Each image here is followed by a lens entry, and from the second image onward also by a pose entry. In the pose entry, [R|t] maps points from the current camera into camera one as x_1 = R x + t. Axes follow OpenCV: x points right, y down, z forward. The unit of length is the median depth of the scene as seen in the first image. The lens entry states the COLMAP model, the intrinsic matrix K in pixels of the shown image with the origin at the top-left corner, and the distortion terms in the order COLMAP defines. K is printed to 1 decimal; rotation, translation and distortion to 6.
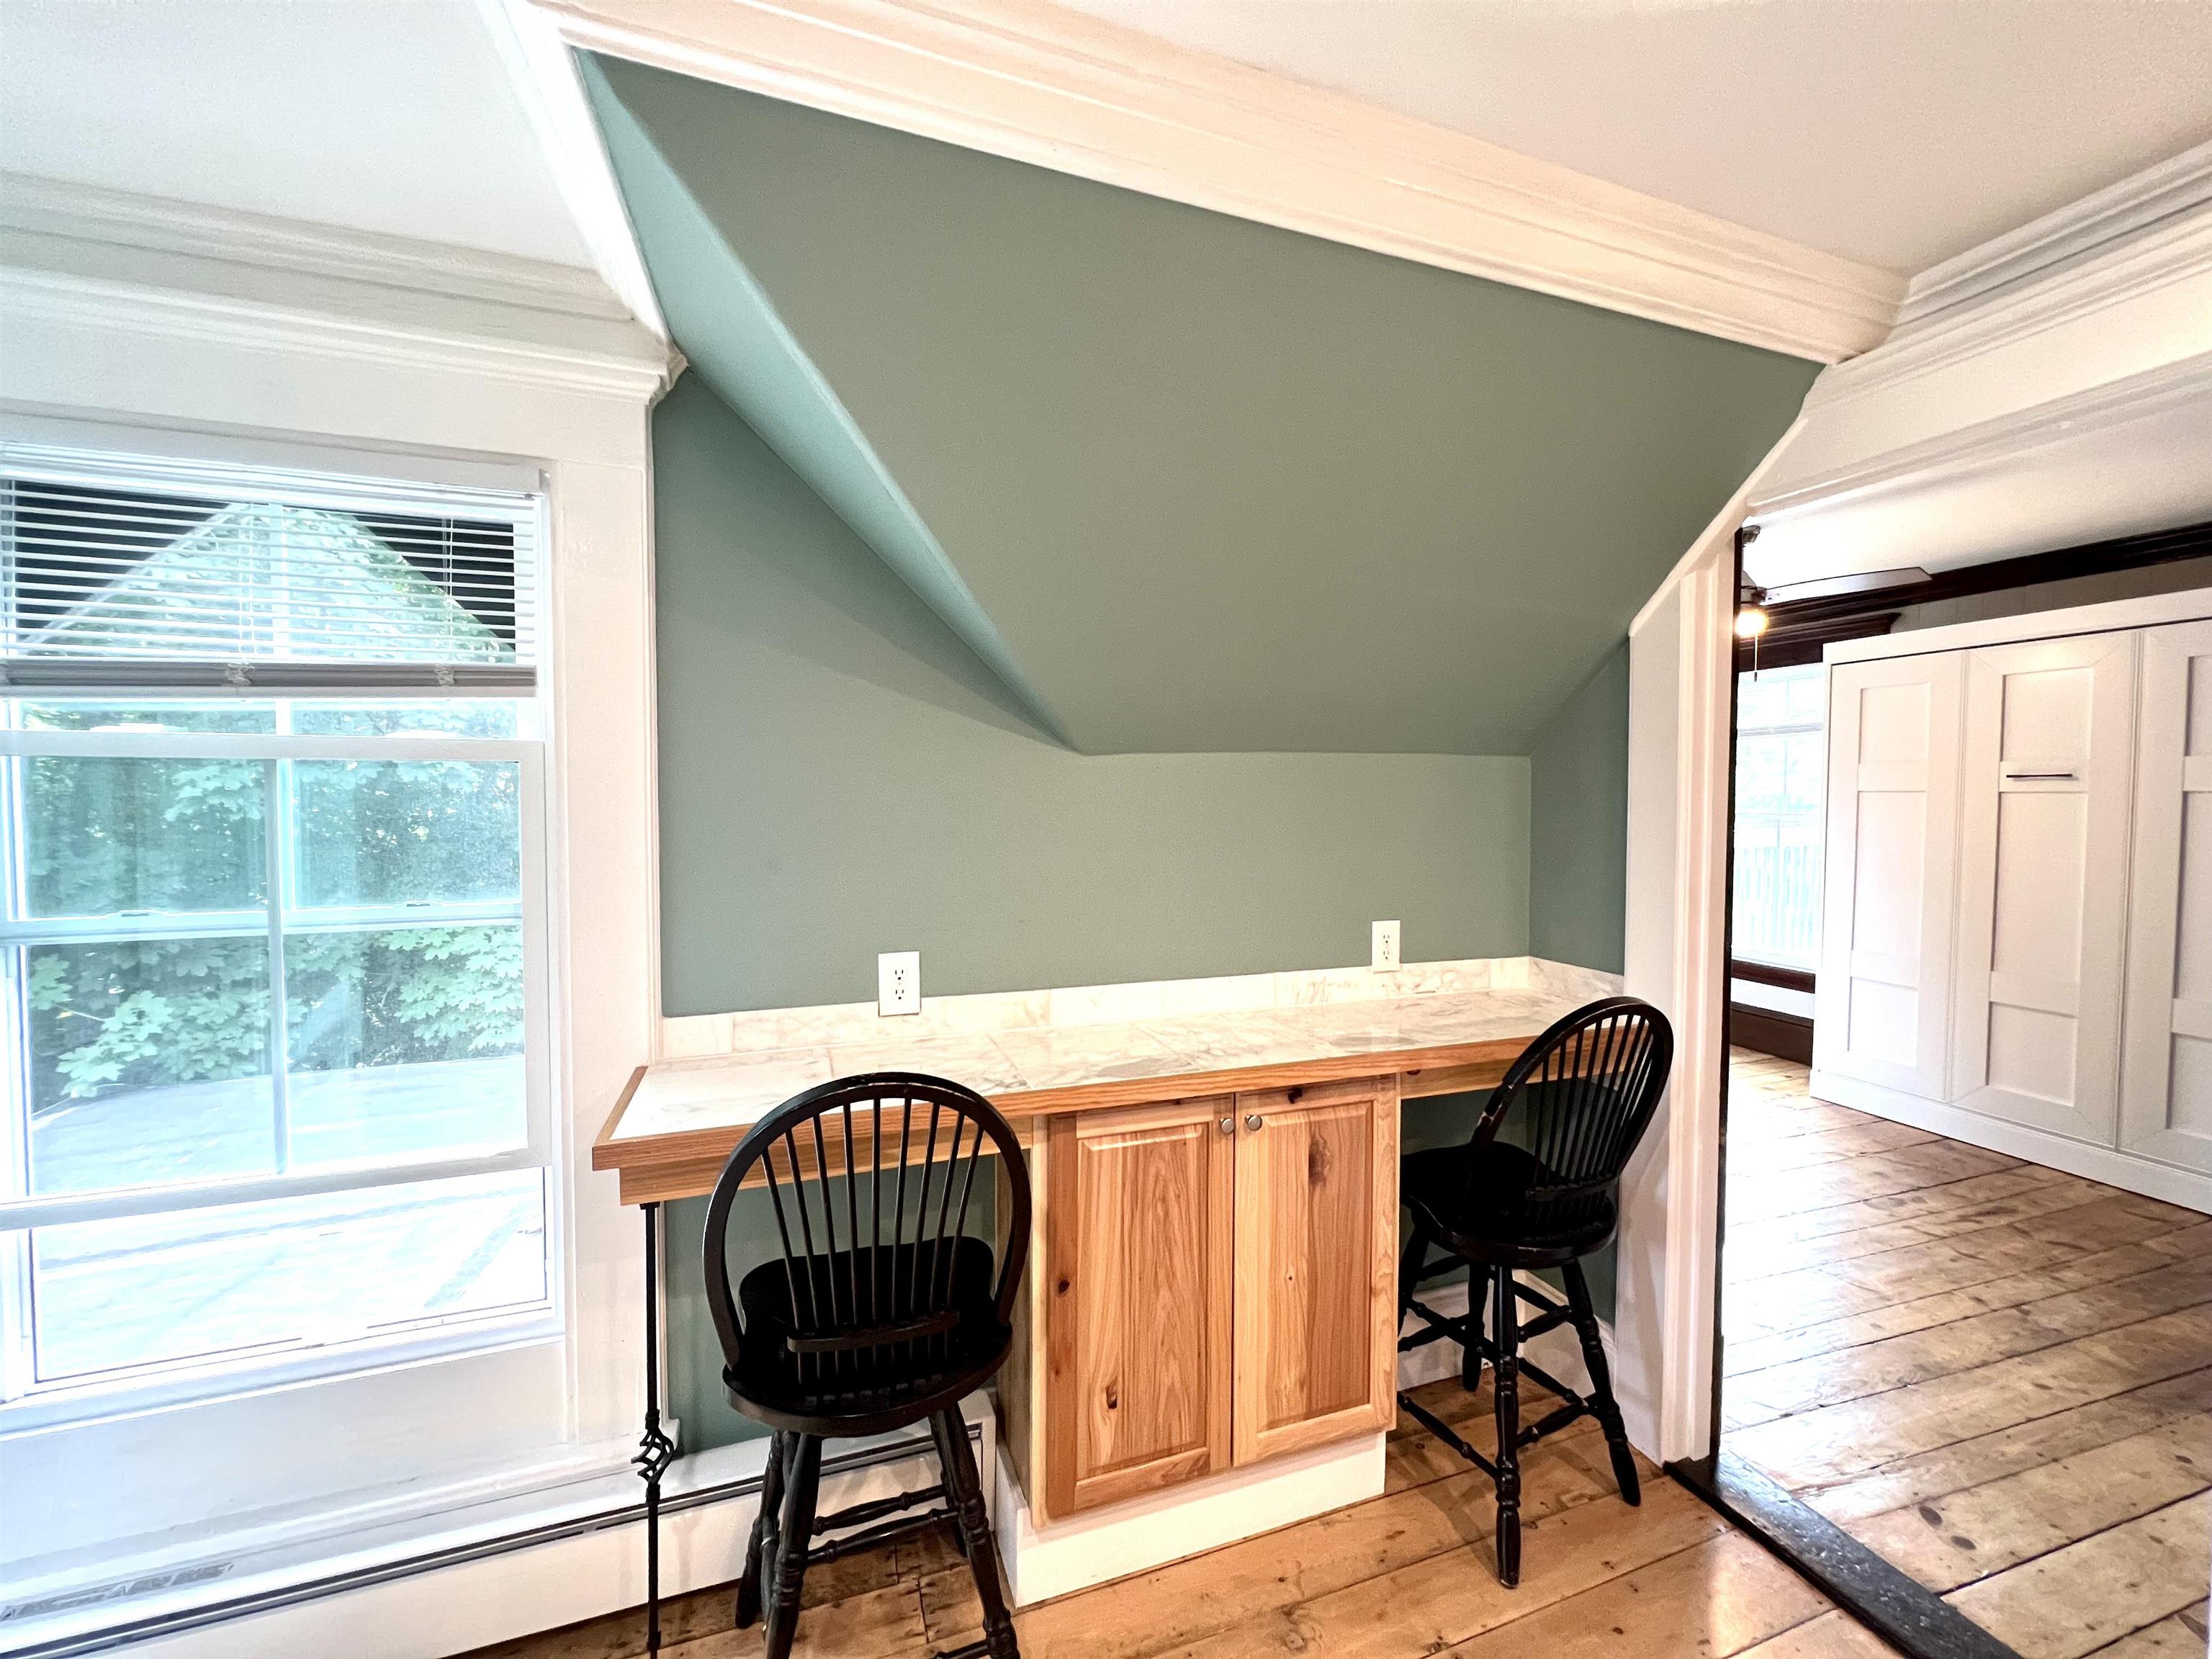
lens RADIAL K [[885.3, 0, 1106.8], [0, 885.3, 826.0], [0, 0, 1]] dist [-0.003521, 0.000352]
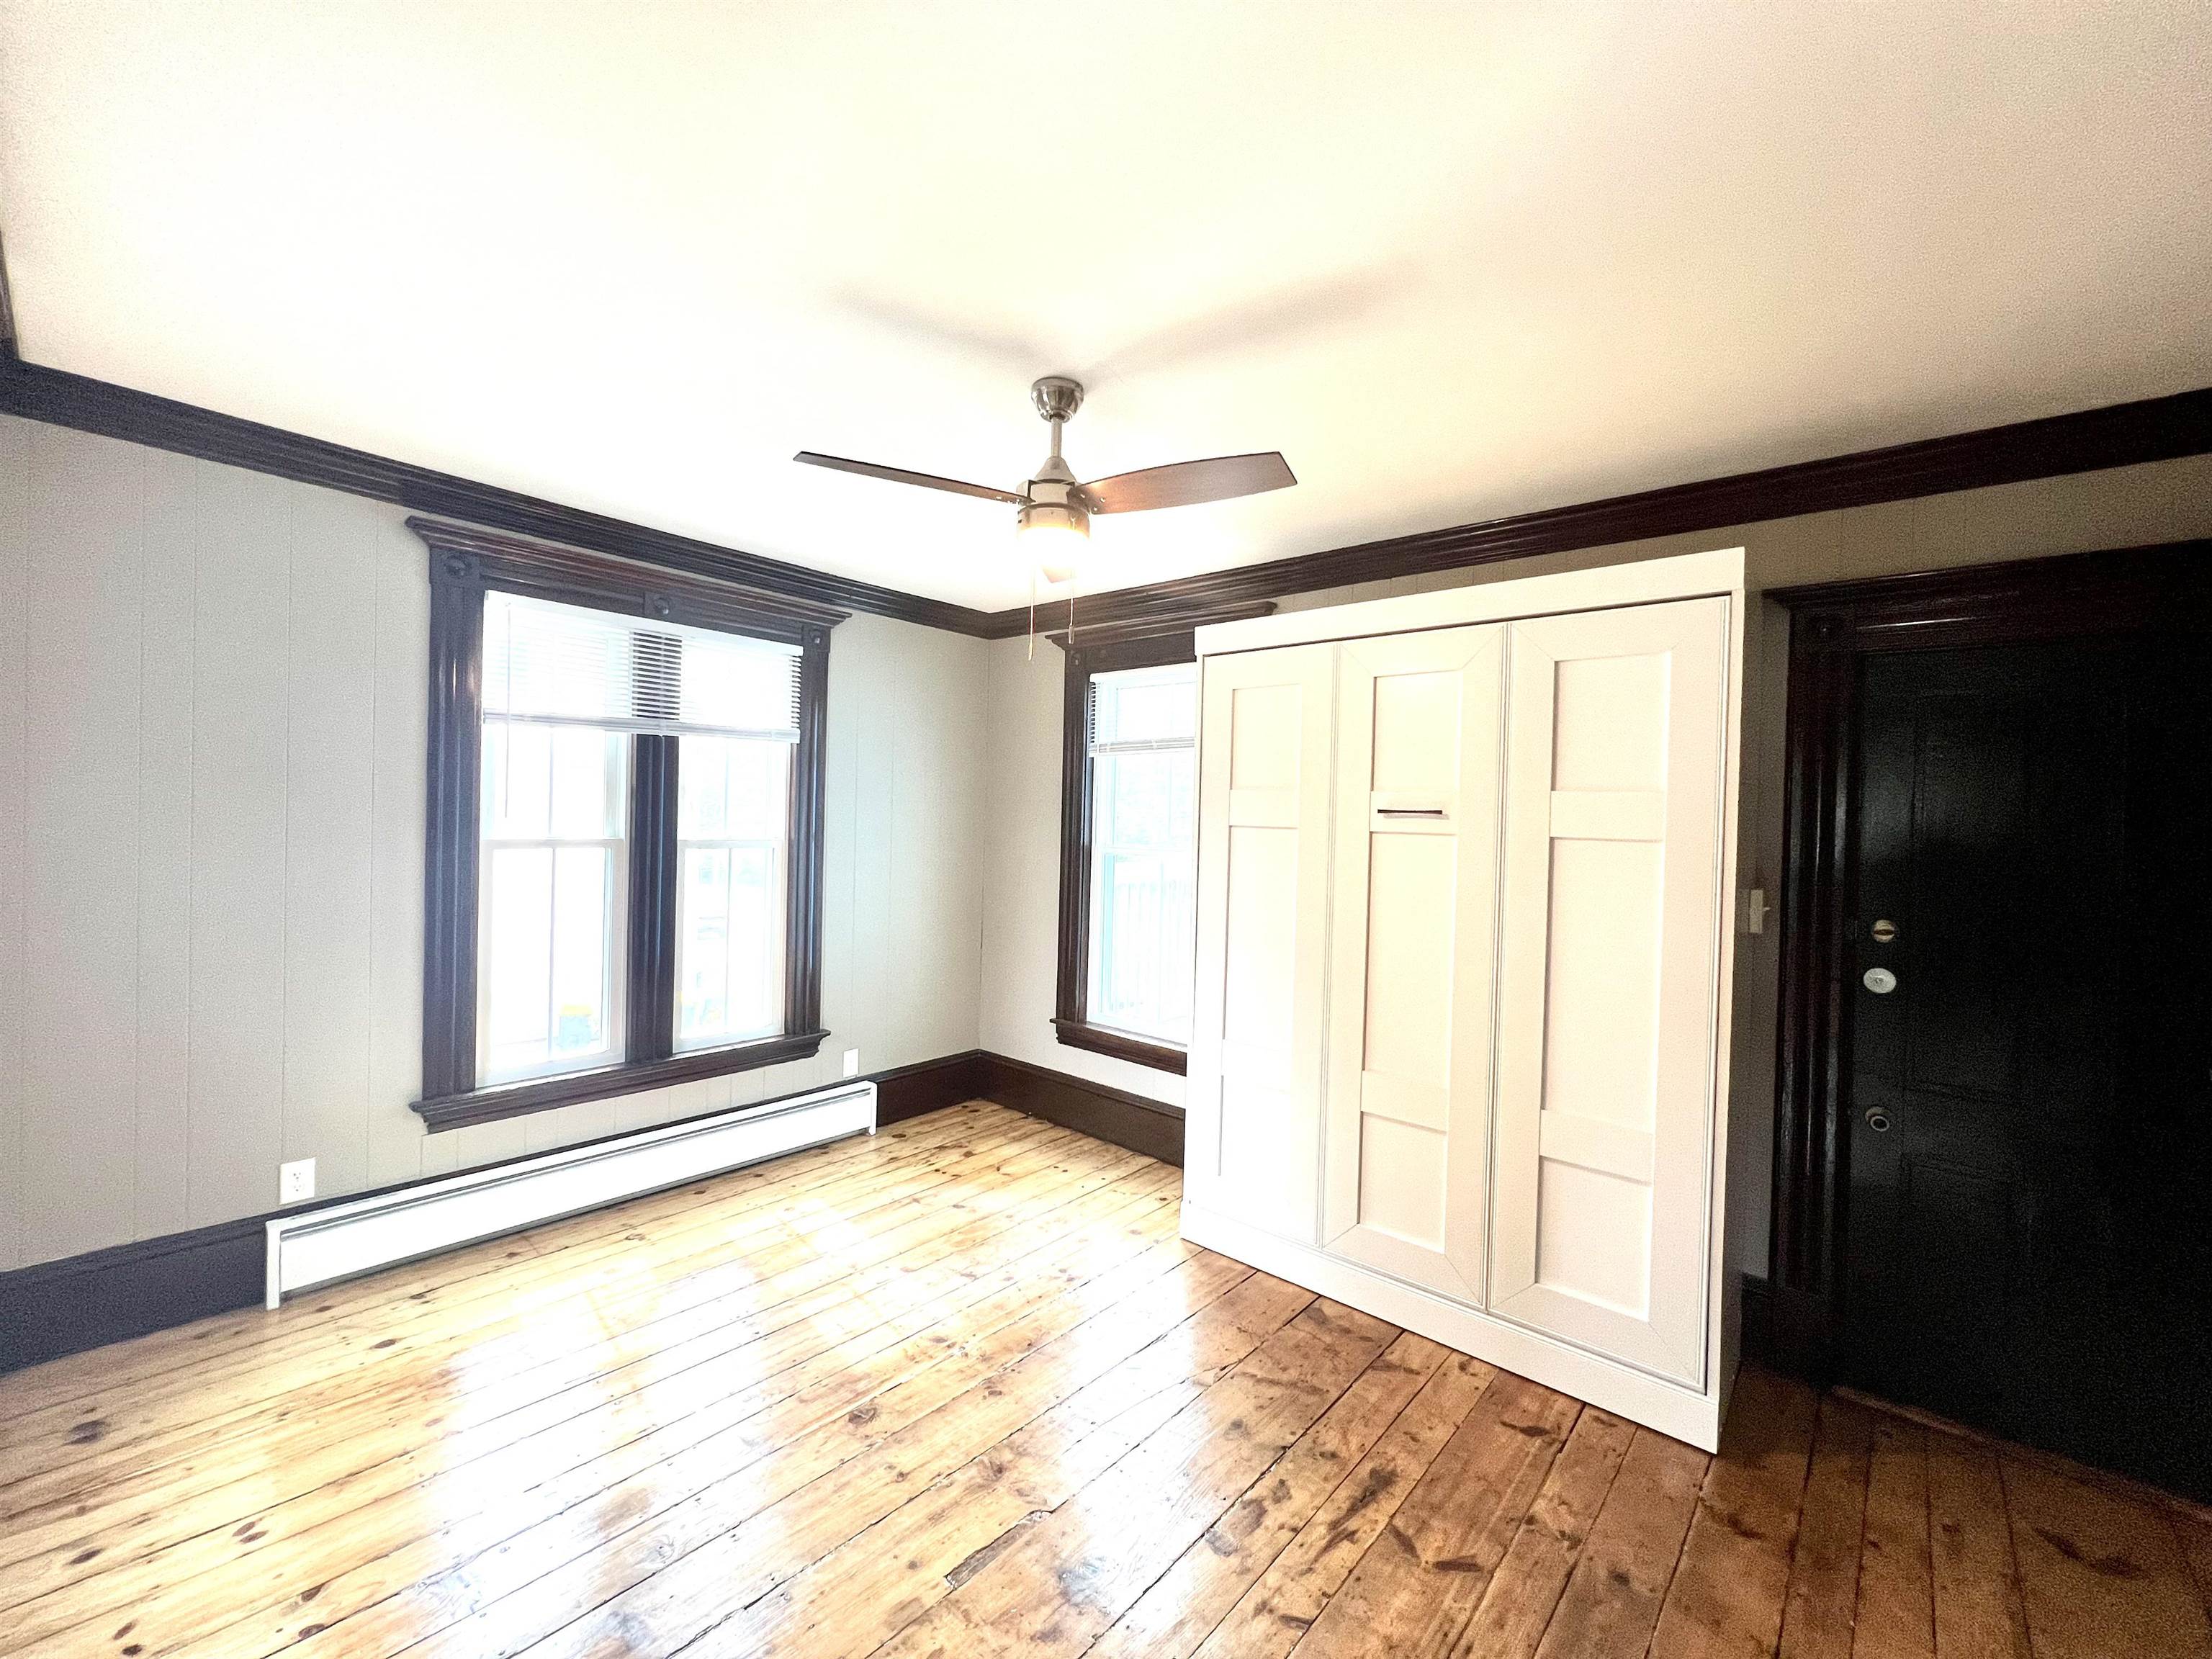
lens RADIAL K [[885.3, 0, 1106.8], [0, 885.3, 826.0], [0, 0, 1]] dist [-0.003521, 0.000352]
pose [[0.868230, 0.018371, 0.495822, 0.466885], [-0.005790, 0.999621, -0.026898, -0.024009], [-0.496129, 0.020482, 0.868007, 0.481115]]
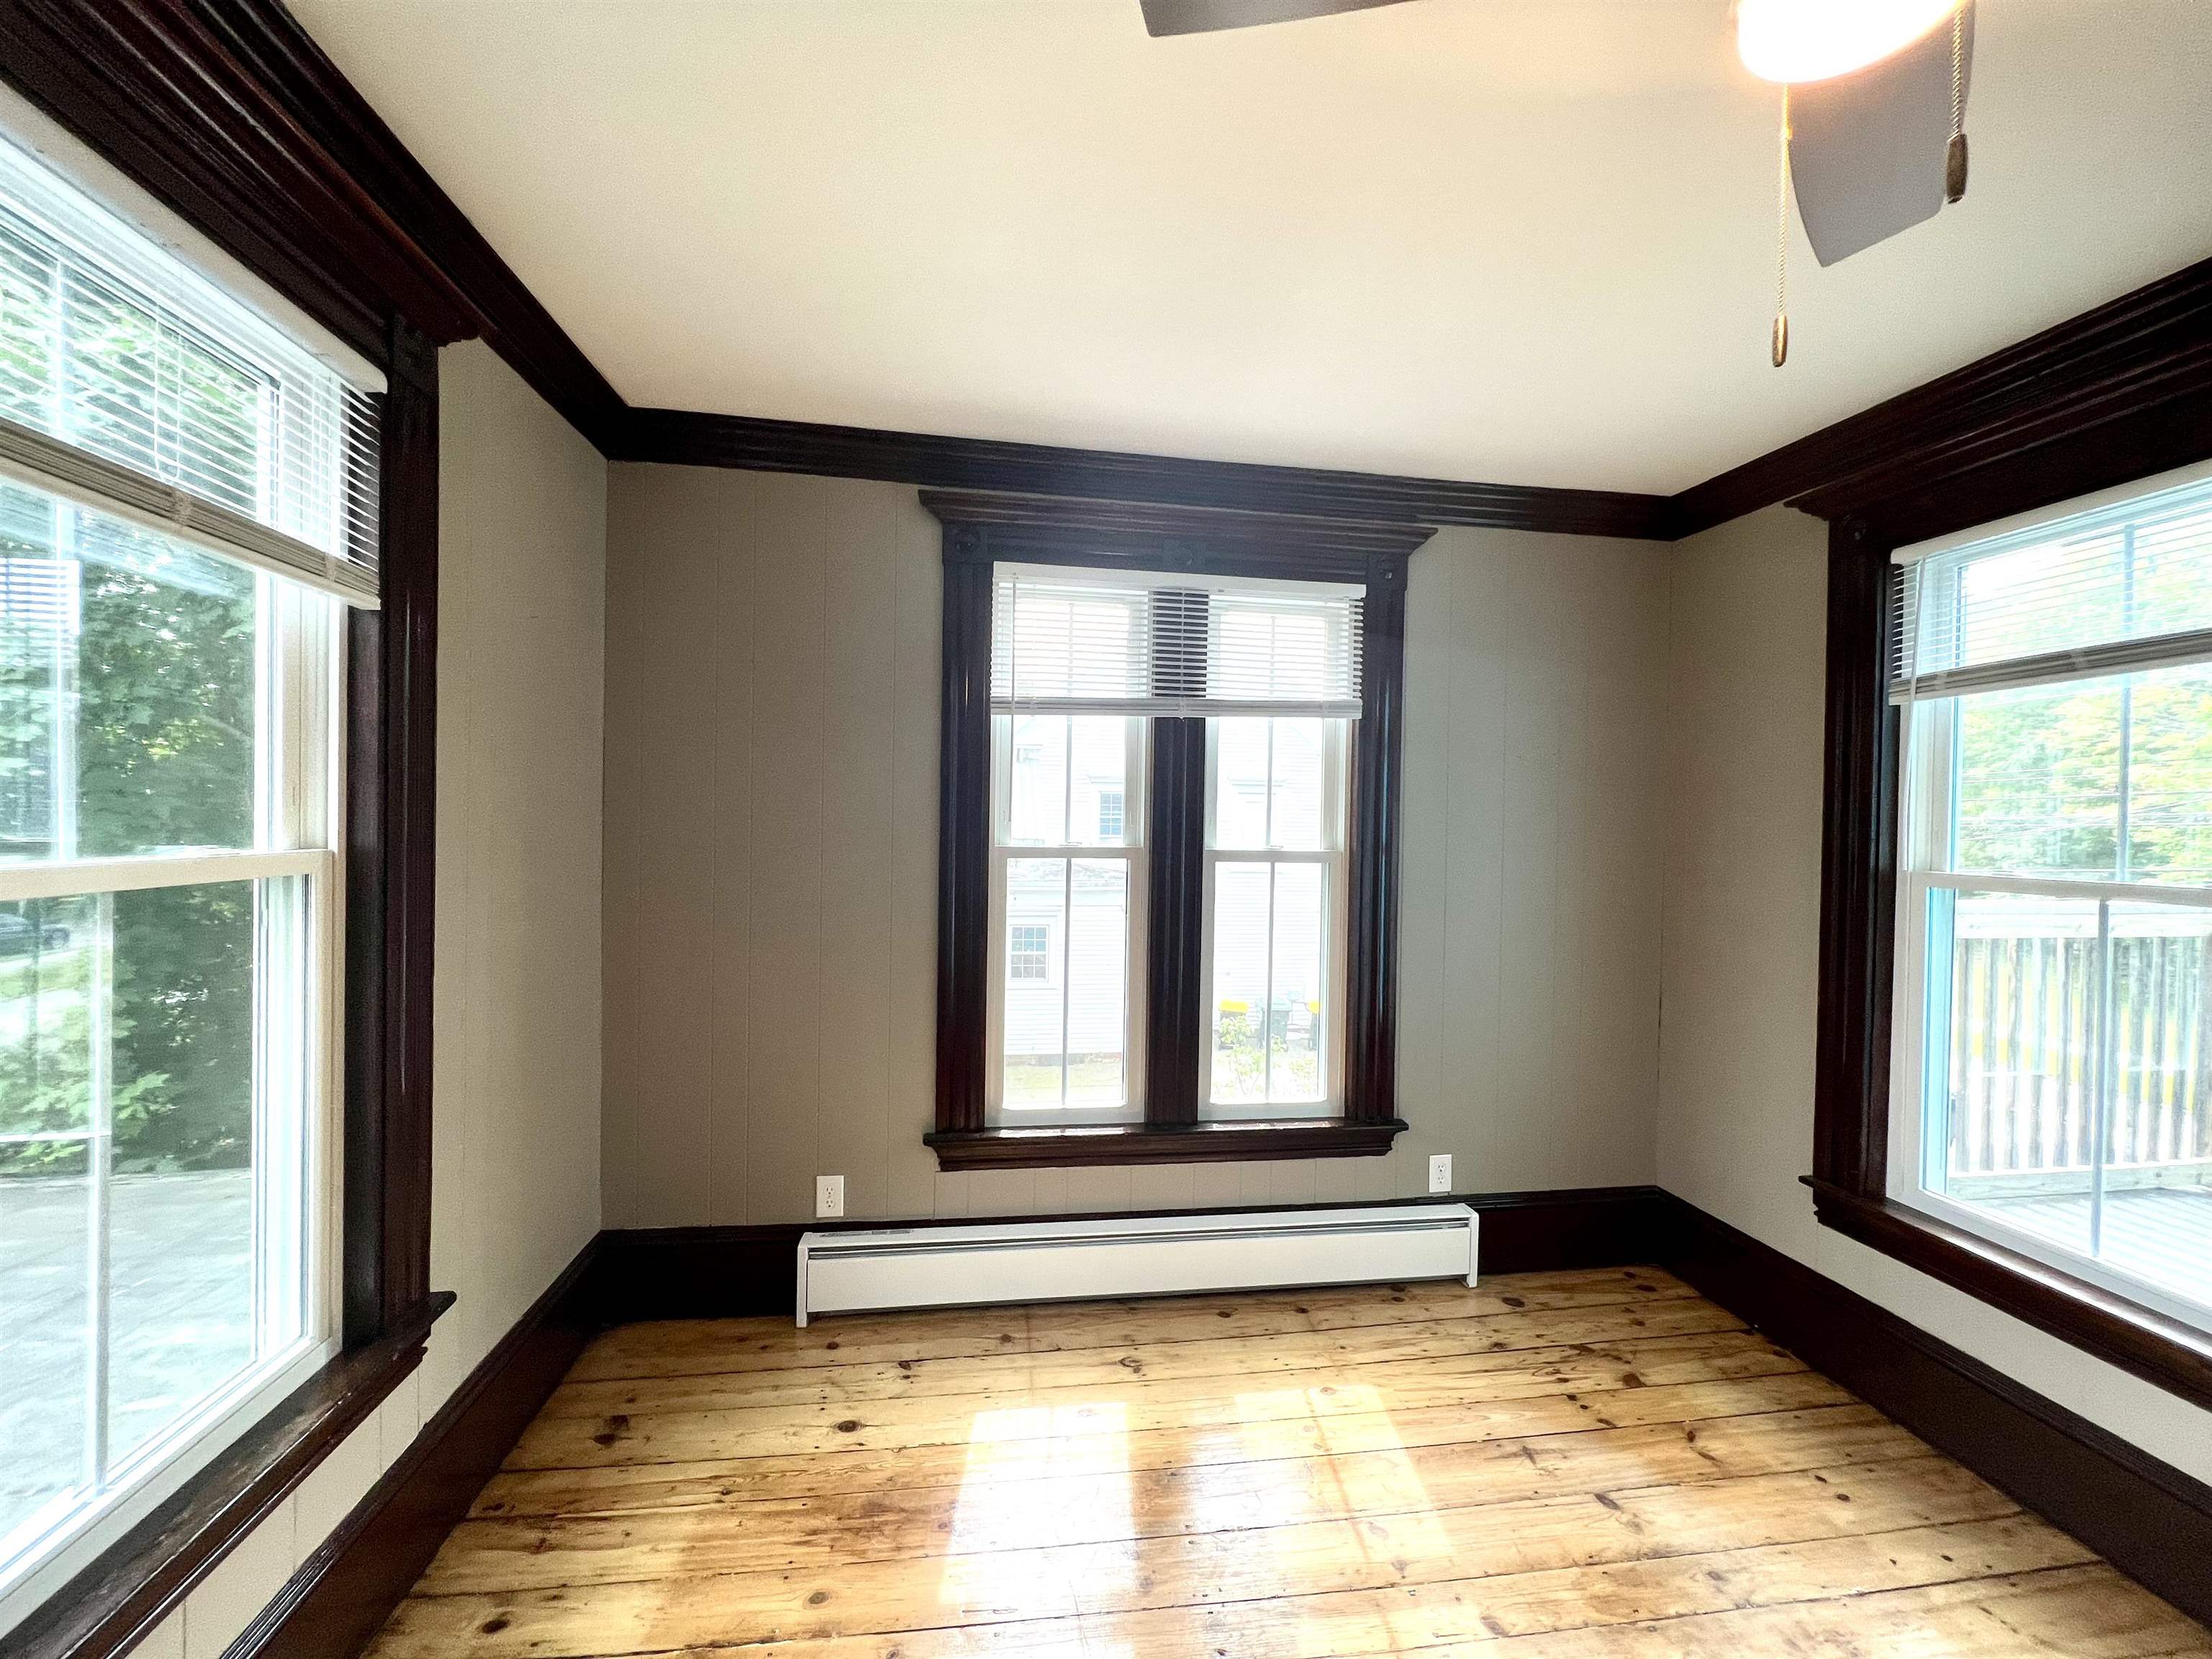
lens RADIAL K [[885.3, 0, 1106.8], [0, 885.3, 826.0], [0, 0, 1]] dist [-0.003521, 0.000352]
pose [[0.981697, 0.020306, -0.189366, 0.600002], [-0.026547, 0.999183, -0.030479, -0.027486], [0.188592, 0.034949, 0.981433, 0.789757]]
